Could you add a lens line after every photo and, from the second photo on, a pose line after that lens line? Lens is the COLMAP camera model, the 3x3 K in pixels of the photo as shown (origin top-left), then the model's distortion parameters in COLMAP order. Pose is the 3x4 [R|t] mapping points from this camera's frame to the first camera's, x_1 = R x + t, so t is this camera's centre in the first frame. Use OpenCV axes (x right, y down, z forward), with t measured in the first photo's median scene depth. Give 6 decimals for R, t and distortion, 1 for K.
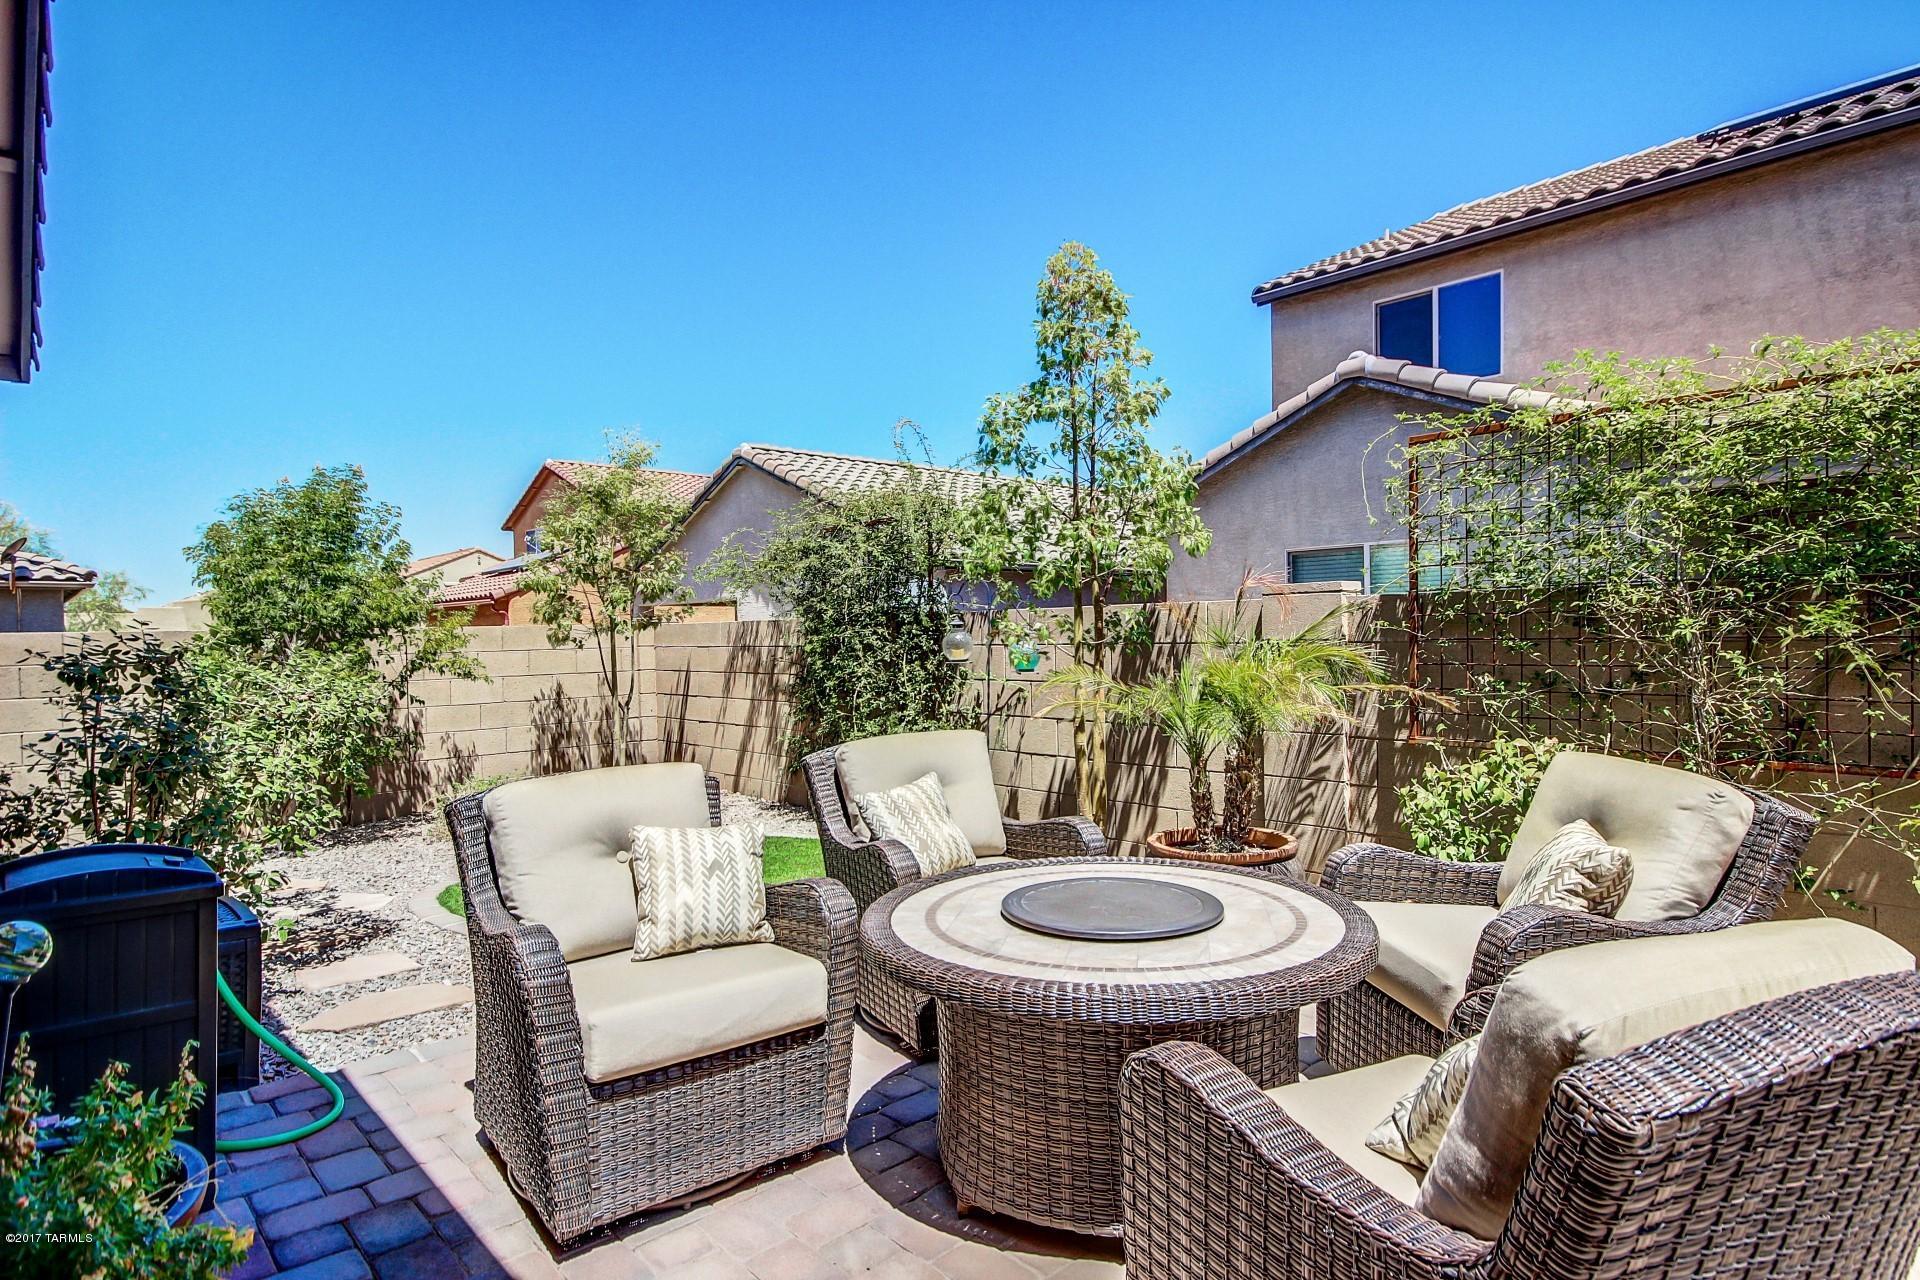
lens RADIAL K [[1032.8, 0, 960.6], [0, 1032.8, 655.3], [0, 0, 1]] dist [0.009156, -0.000393]
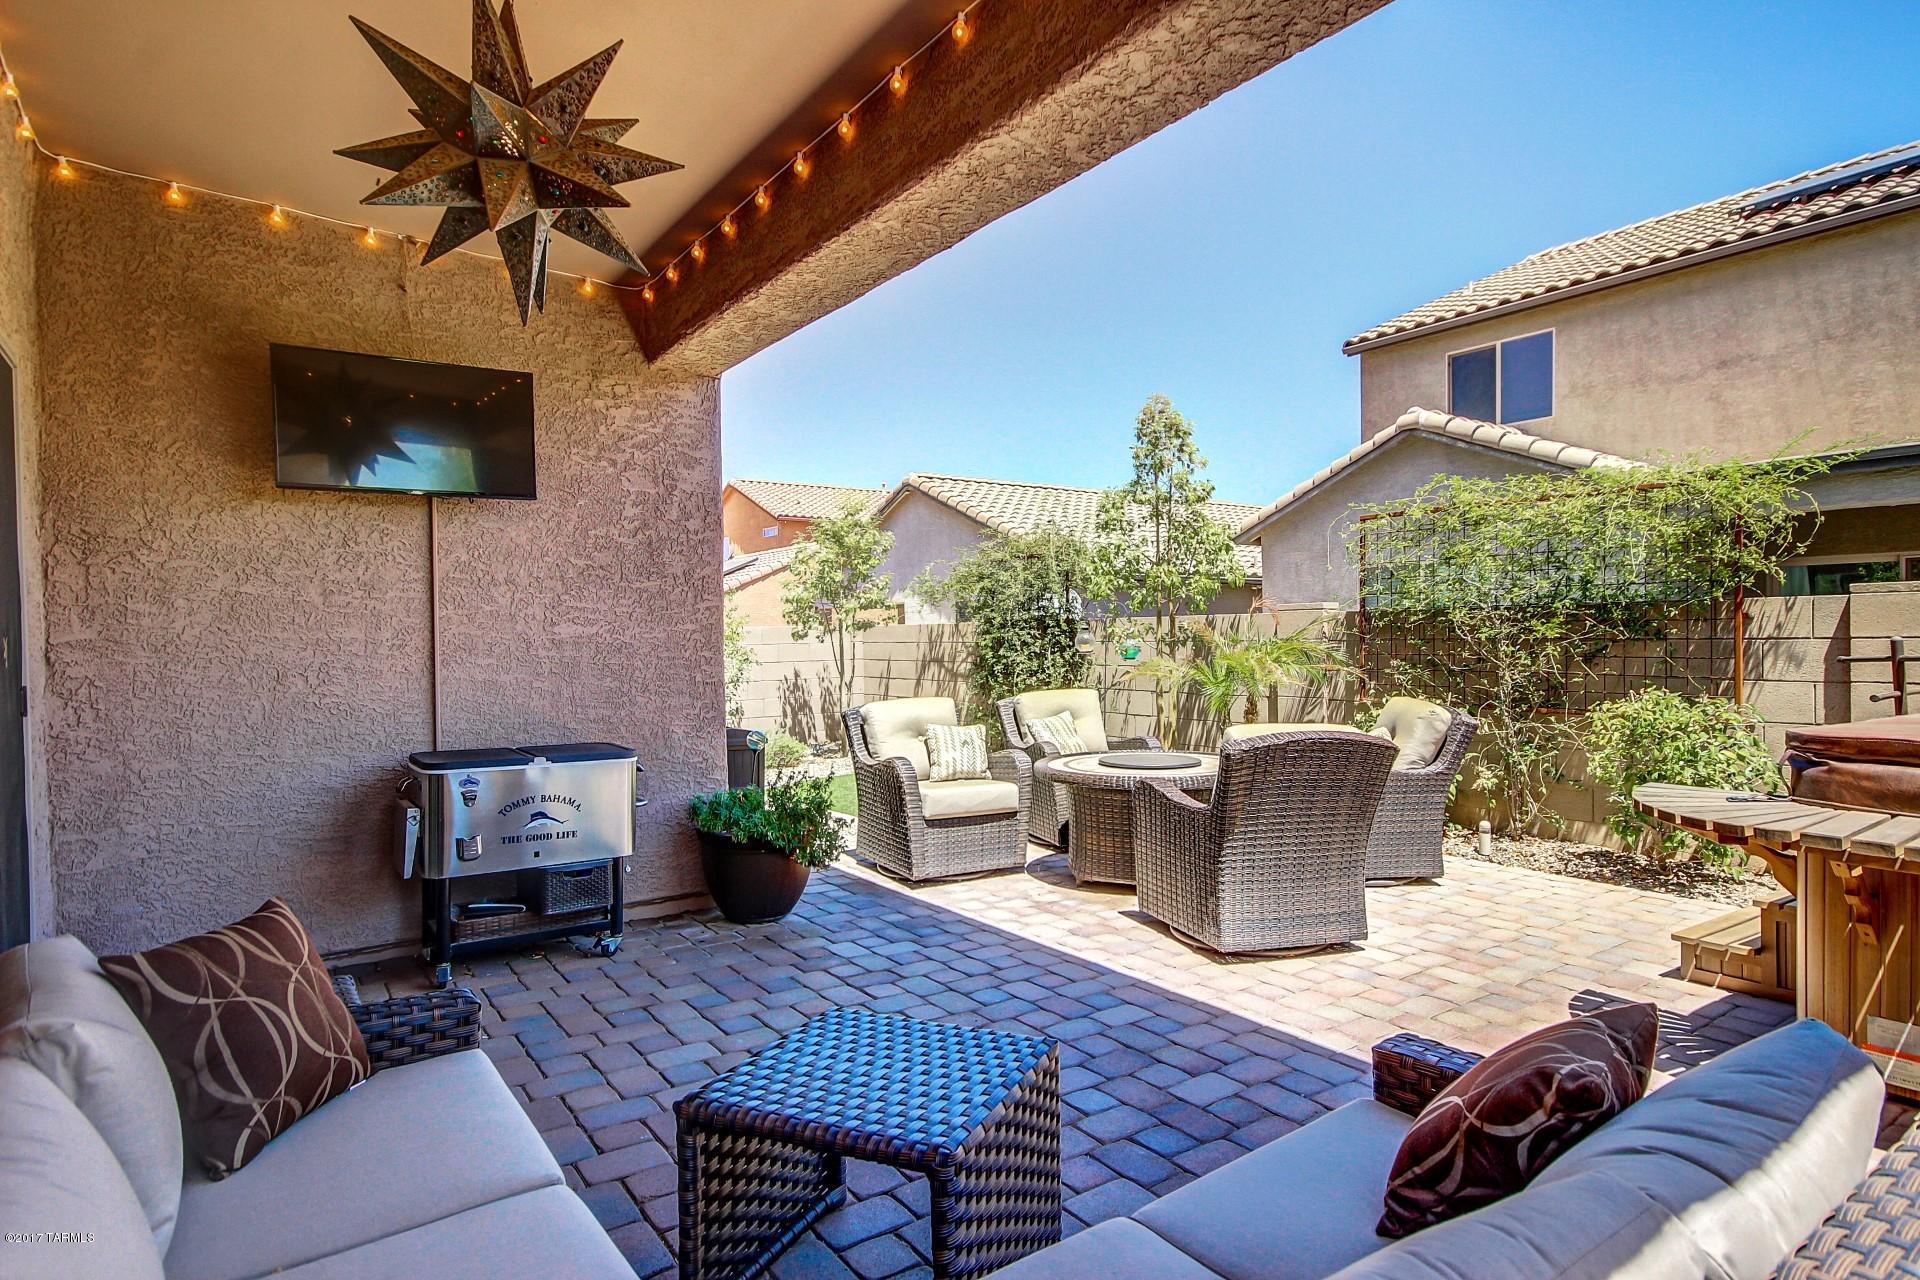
lens RADIAL K [[1032.8, 0, 977.2], [0, 1032.8, 648.2], [0, 0, 1]] dist [0.009156, -0.000393]
pose [[0.993189, 0.006006, -0.116355, 0.014357], [-0.006704, 0.999962, -0.005605, 0.008152], [0.116317, 0.006347, 0.993192, -0.455610]]
